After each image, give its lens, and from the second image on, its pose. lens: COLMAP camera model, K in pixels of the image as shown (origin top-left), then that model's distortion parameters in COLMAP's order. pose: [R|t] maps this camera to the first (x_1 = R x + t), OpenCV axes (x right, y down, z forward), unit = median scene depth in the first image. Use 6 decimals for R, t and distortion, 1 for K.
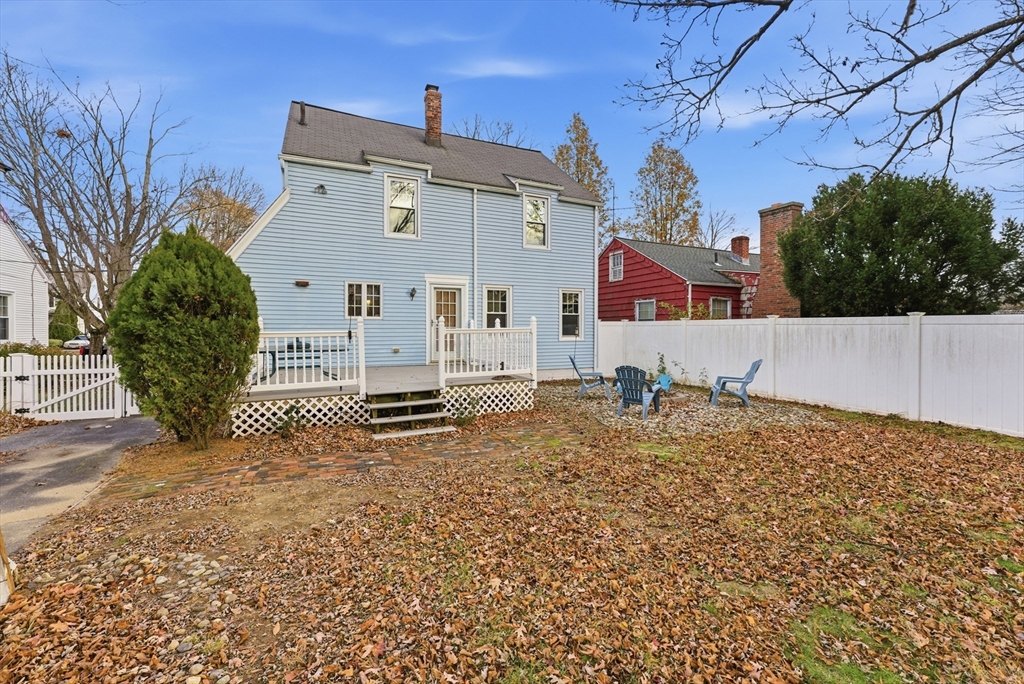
lens RADIAL K [[428.0, 0, 510.4], [0, 428.0, 335.7], [0, 0, 1]] dist [-0.001455, 0.000036]
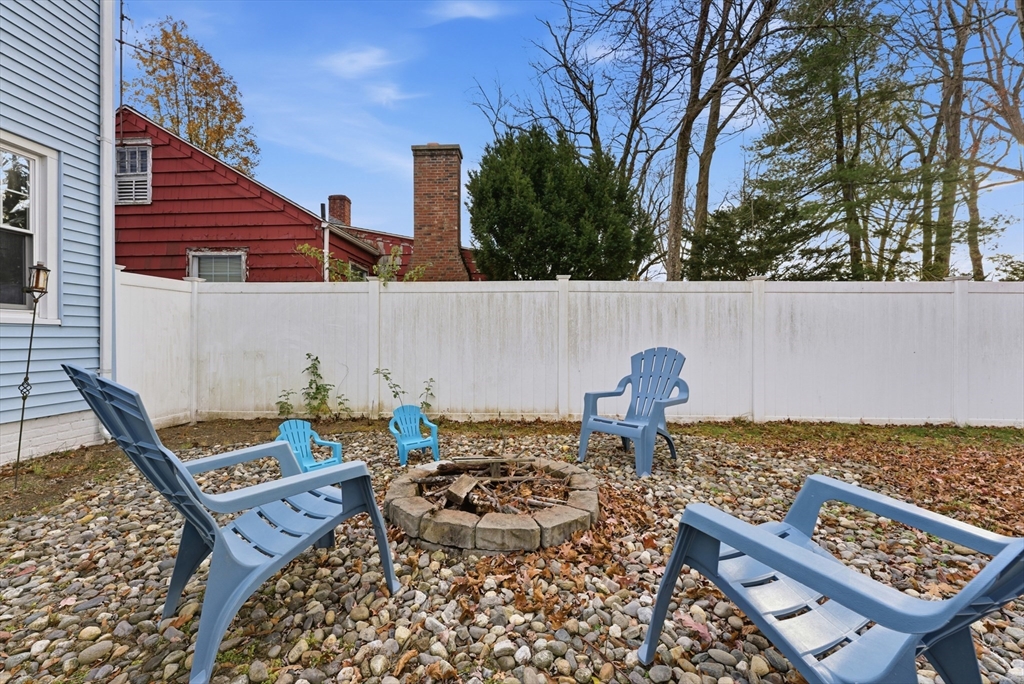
lens RADIAL K [[419.9, 0, 510.6], [0, 419.9, 336.9], [0, 0, 1]] dist [-0.001950, 0.000169]
pose [[0.465202, 0.004159, 0.885195, 0.079673], [0.015530, 0.999797, -0.012859, 0.040359], [-0.885068, 0.019729, 0.465043, 0.791654]]
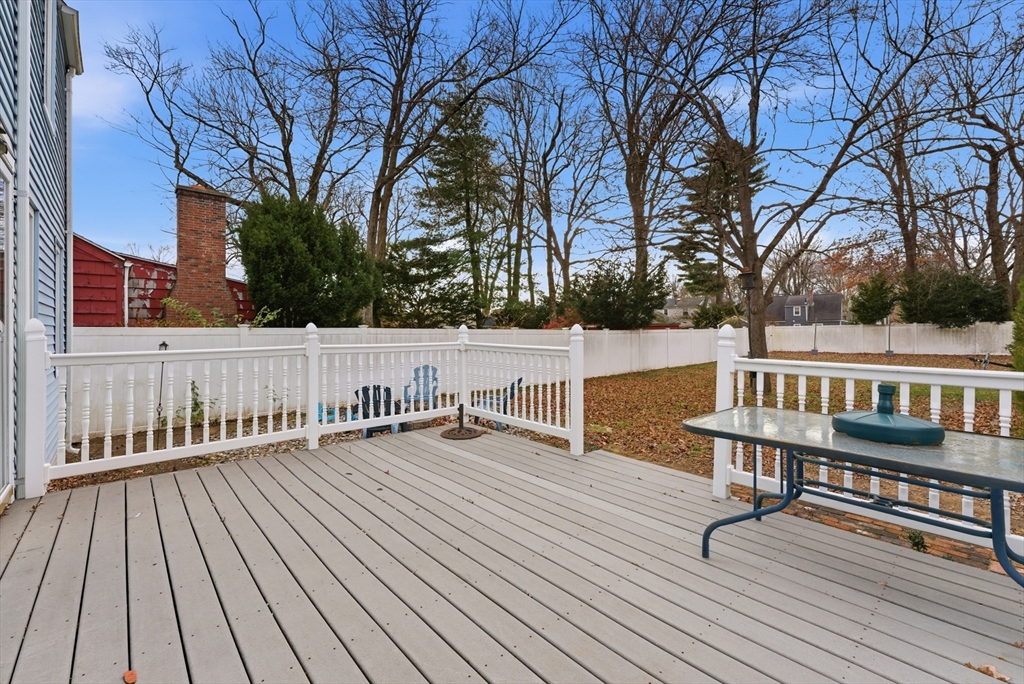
lens RADIAL K [[452.2, 0, 495.7], [0, 452.2, 329.3], [0, 0, 1]] dist [-0.000700, -0.000011]
pose [[-0.260782, 0.002245, 0.965395, -0.510407], [0.020507, 0.999785, 0.003215, -0.033007], [-0.965180, 0.020636, -0.260772, 0.957495]]
